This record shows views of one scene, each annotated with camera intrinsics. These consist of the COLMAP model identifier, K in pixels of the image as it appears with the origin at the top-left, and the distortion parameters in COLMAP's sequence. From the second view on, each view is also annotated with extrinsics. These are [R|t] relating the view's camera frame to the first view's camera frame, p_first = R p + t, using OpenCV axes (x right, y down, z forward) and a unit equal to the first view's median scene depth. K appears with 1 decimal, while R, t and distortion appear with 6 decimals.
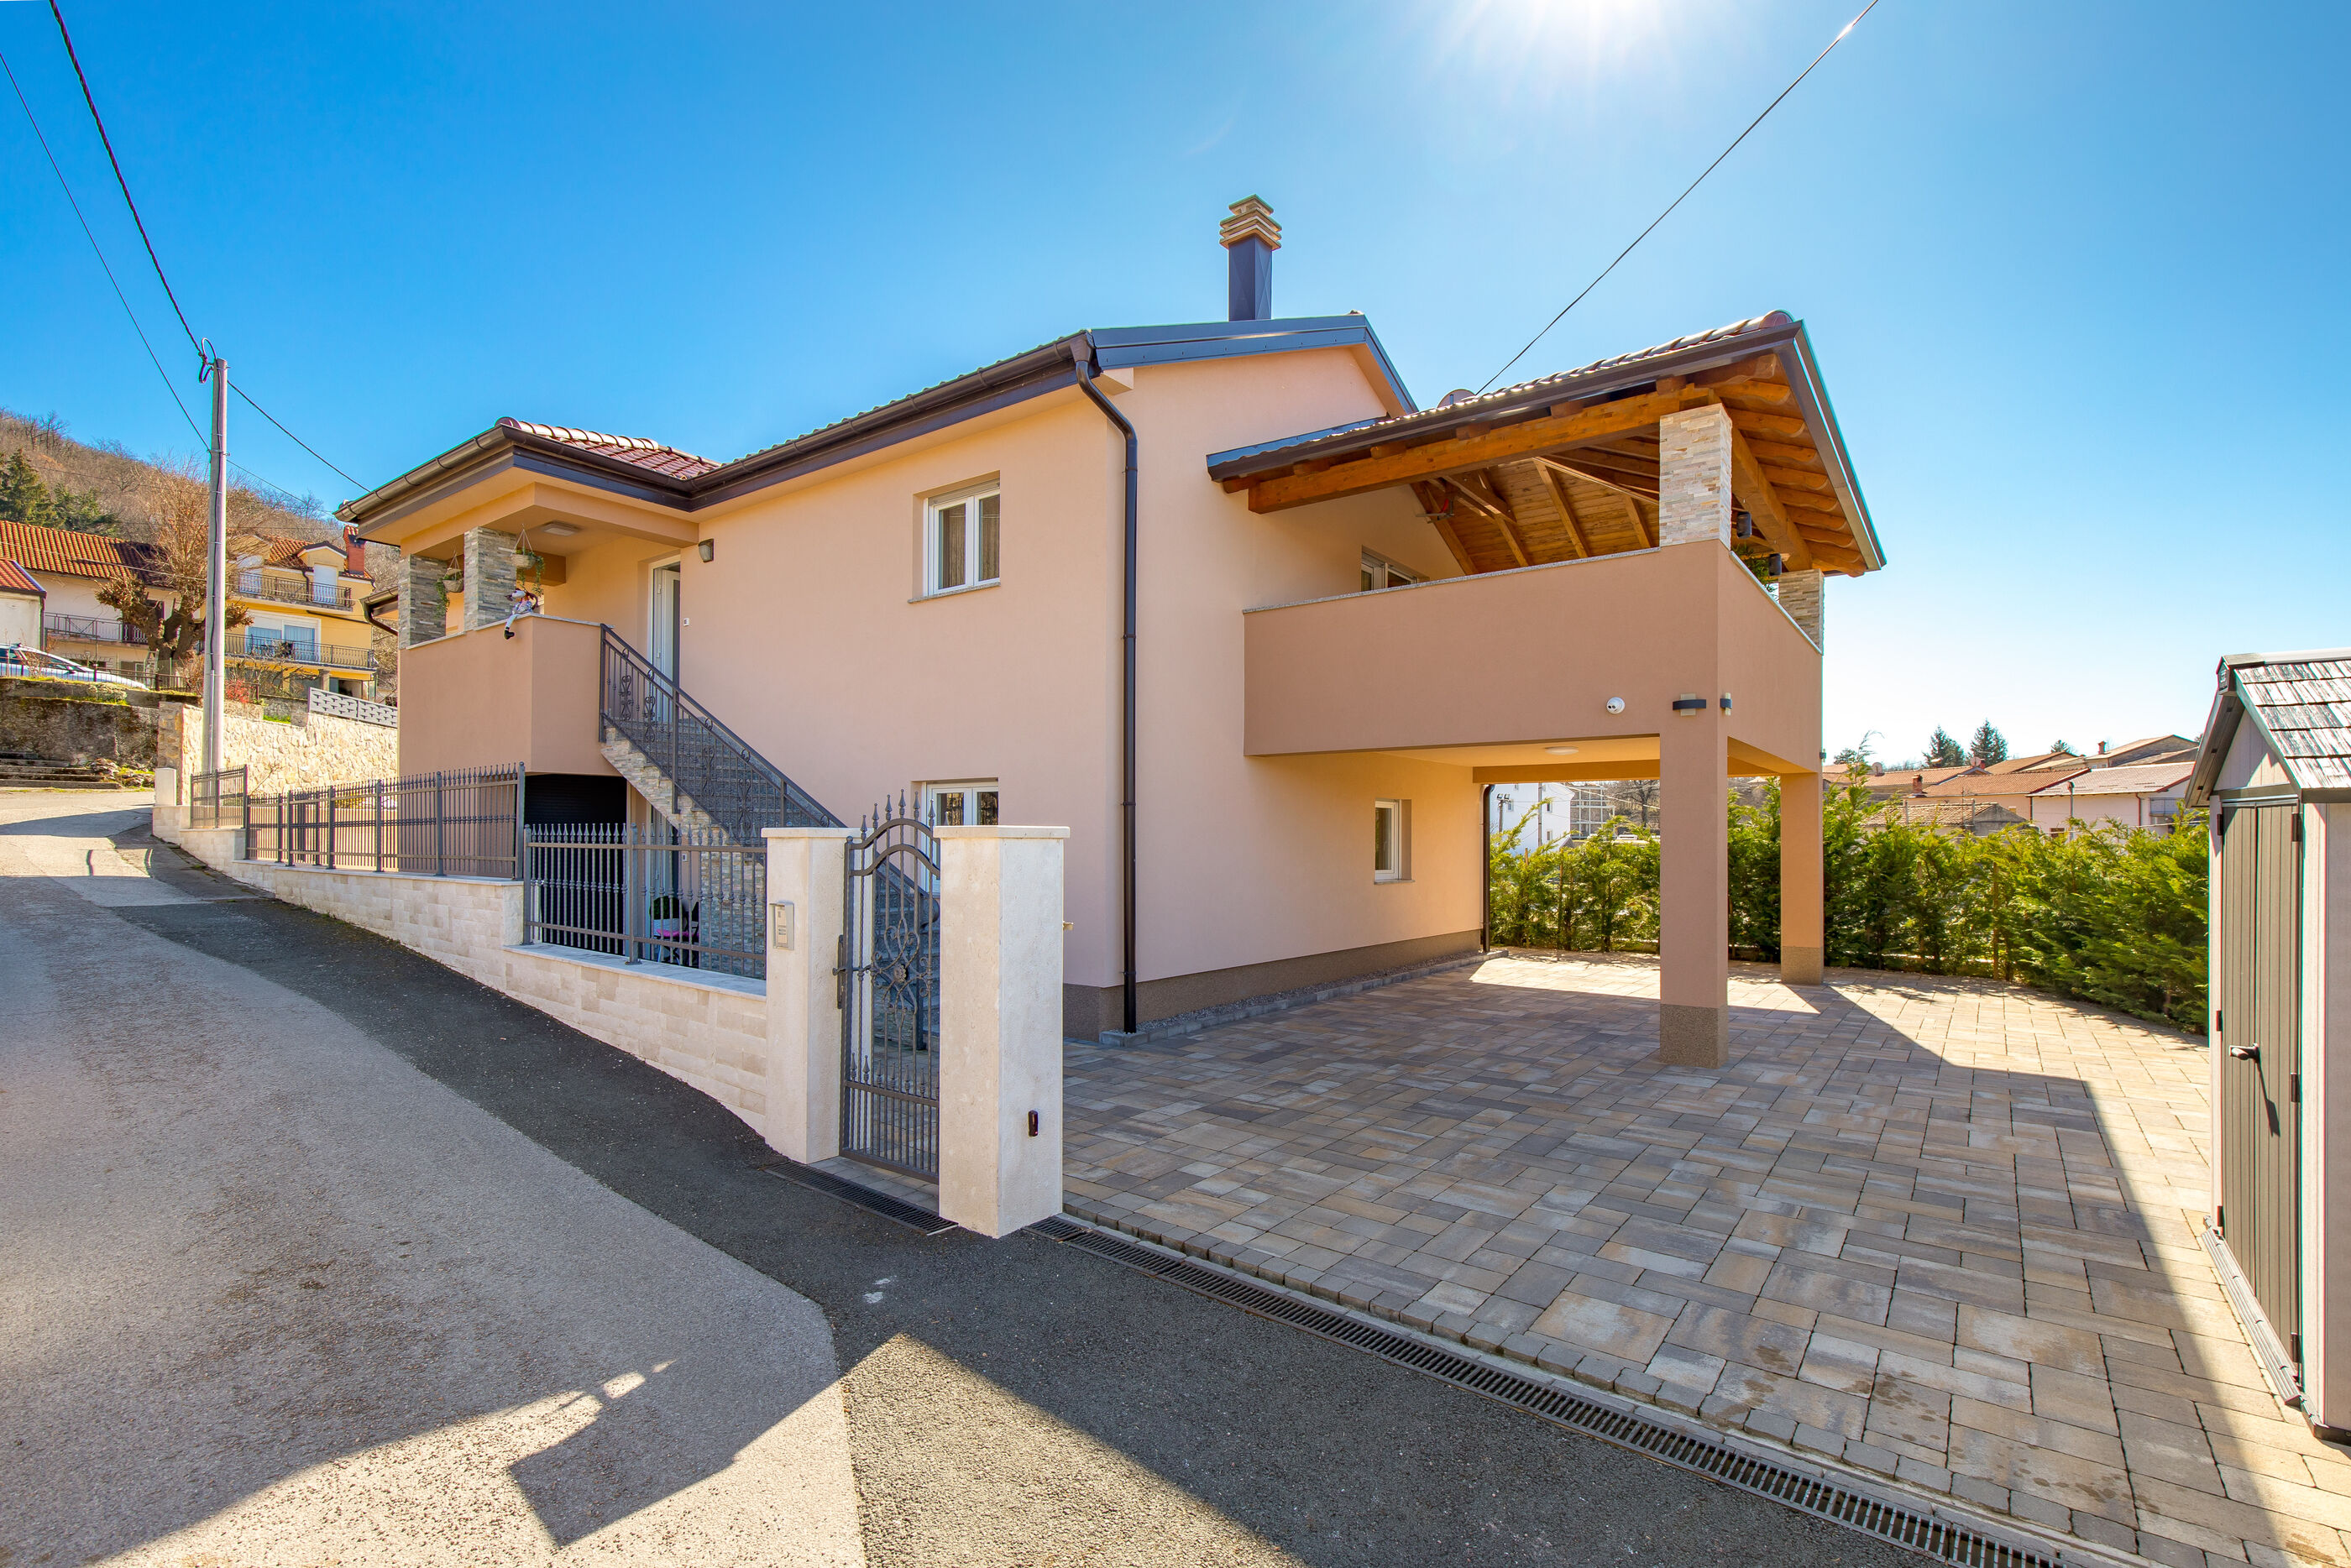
lens RADIAL K [[1095.1, 0, 1170.3], [0, 1095.1, 807.9], [0, 0, 1]] dist [0.002309, 0.000190]
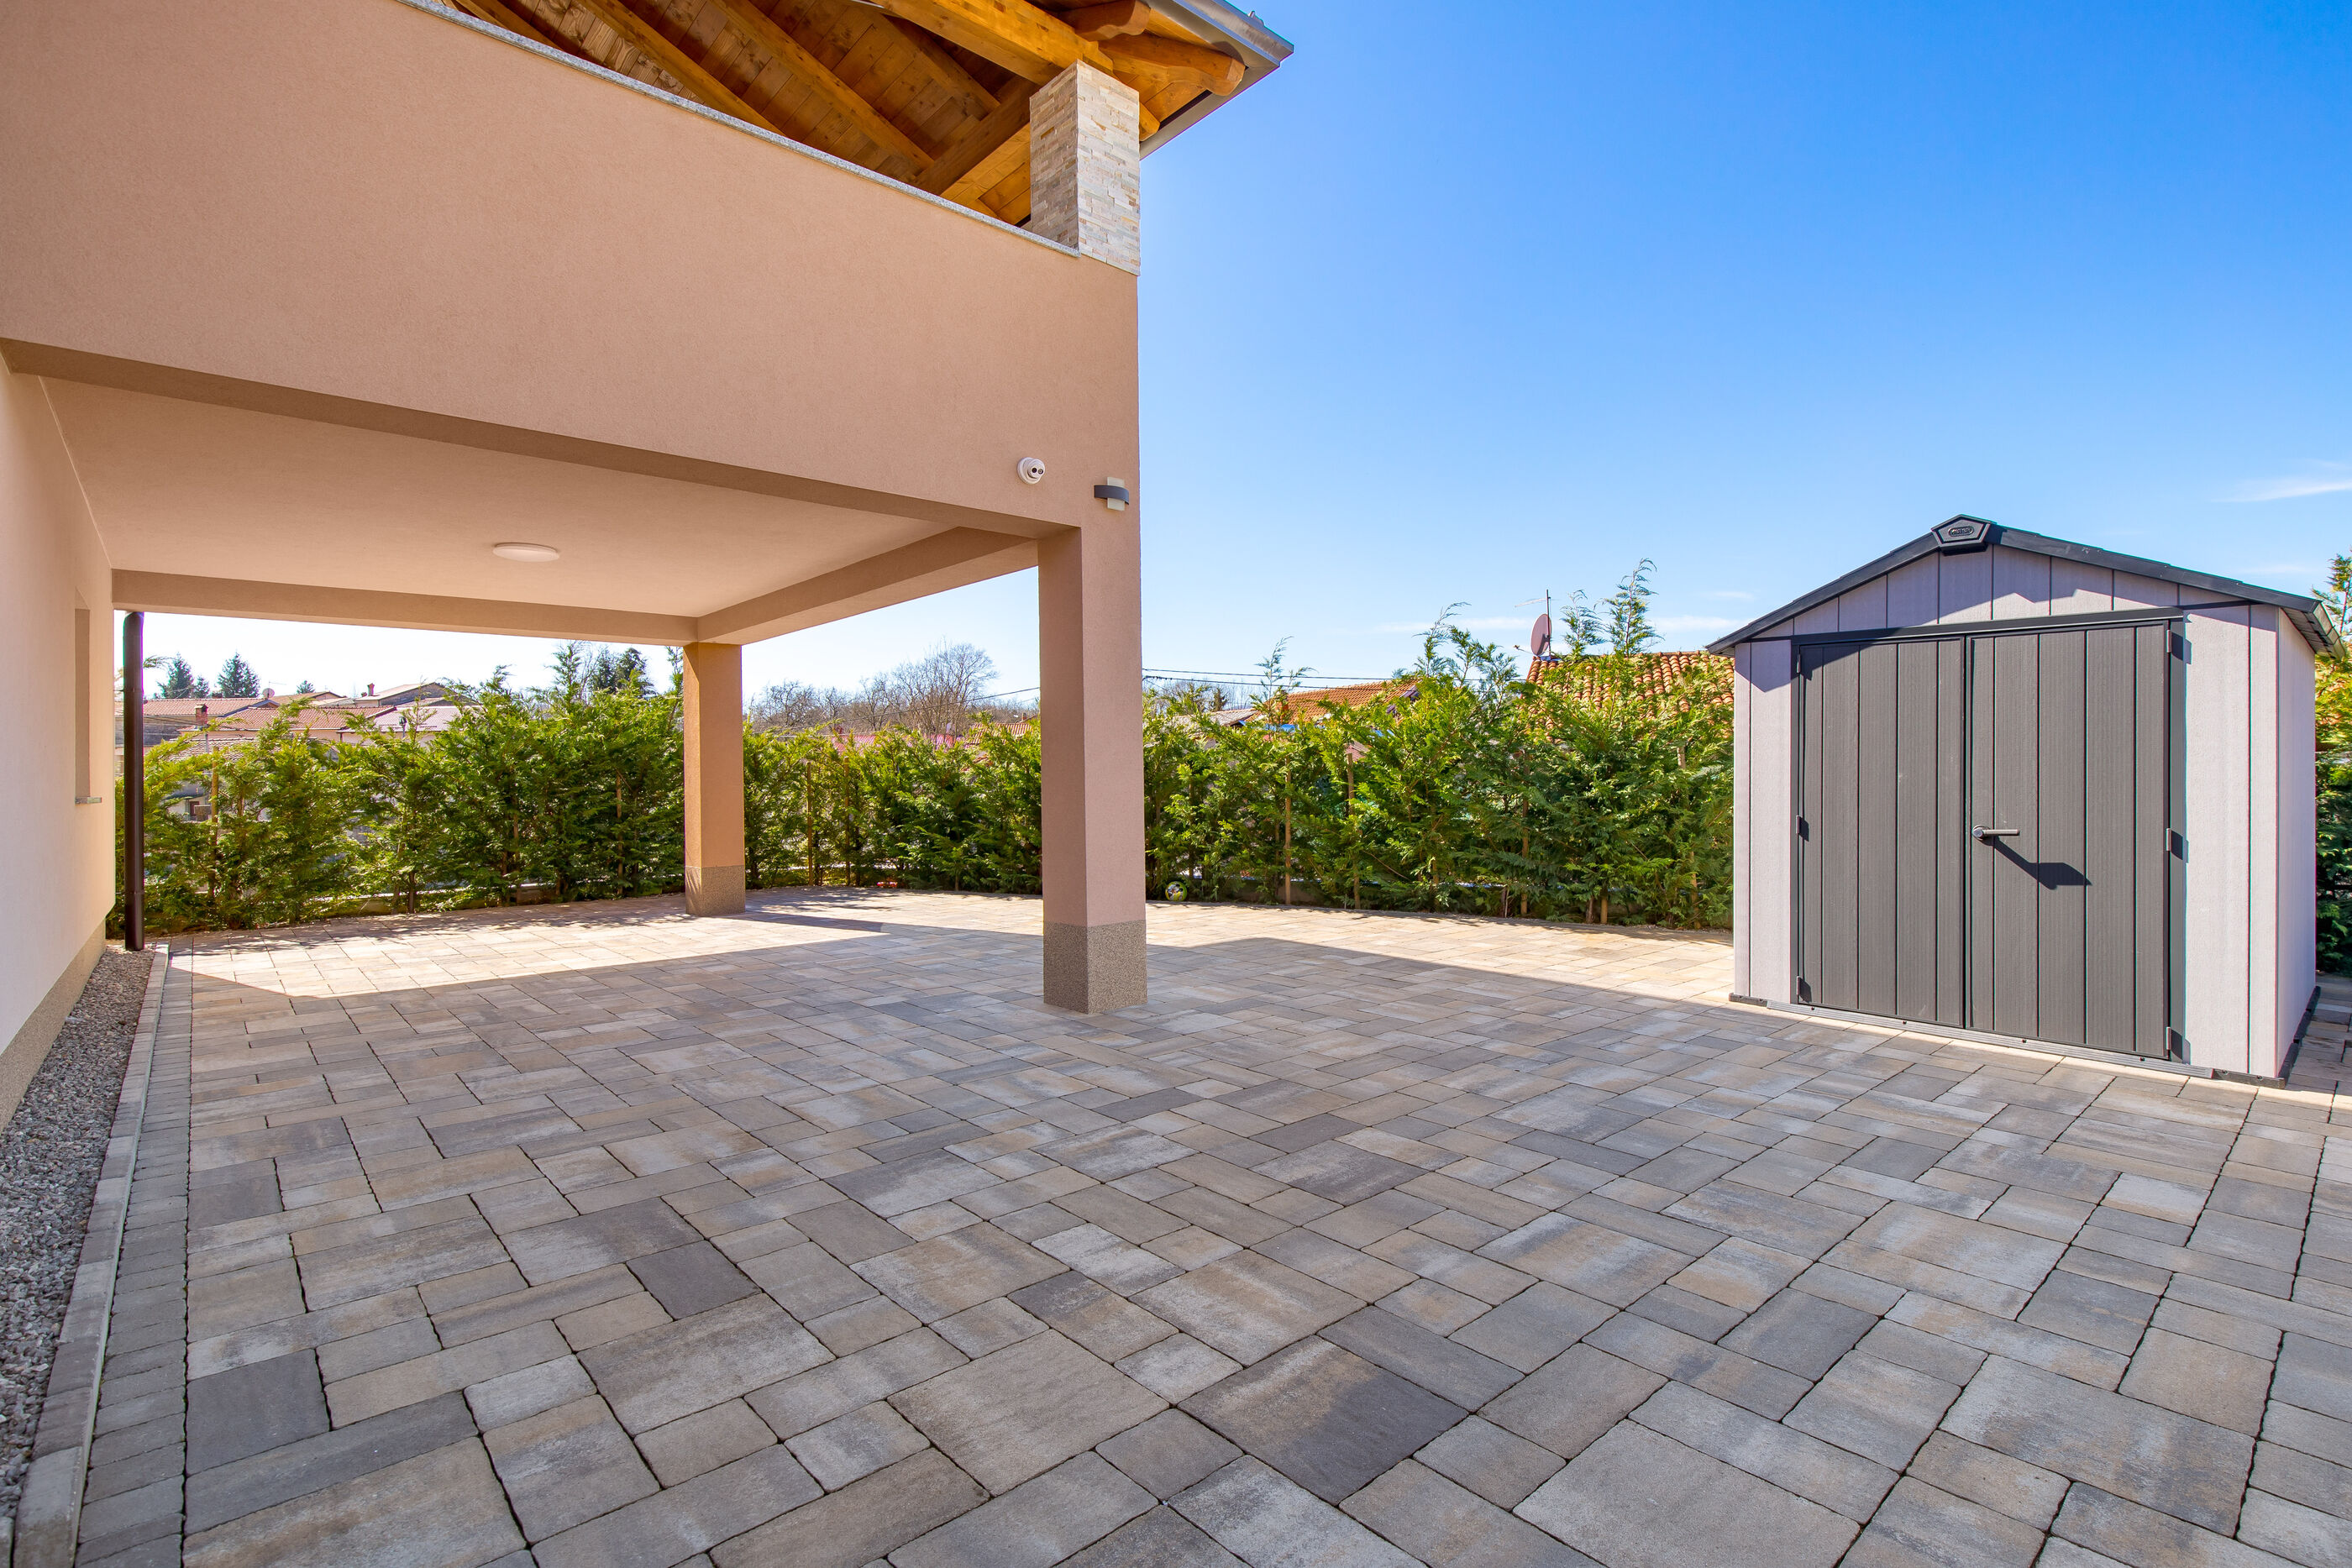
lens RADIAL K [[1095.6, 0, 1170.8], [0, 1095.6, 770.9], [0, 0, 1]] dist [0.002309, 0.000190]
pose [[0.181985, 0.000400, 0.983301, -0.242636], [-0.014309, 0.999895, 0.002241, 0.092973], [-0.983197, -0.014478, 0.181972, 0.966434]]
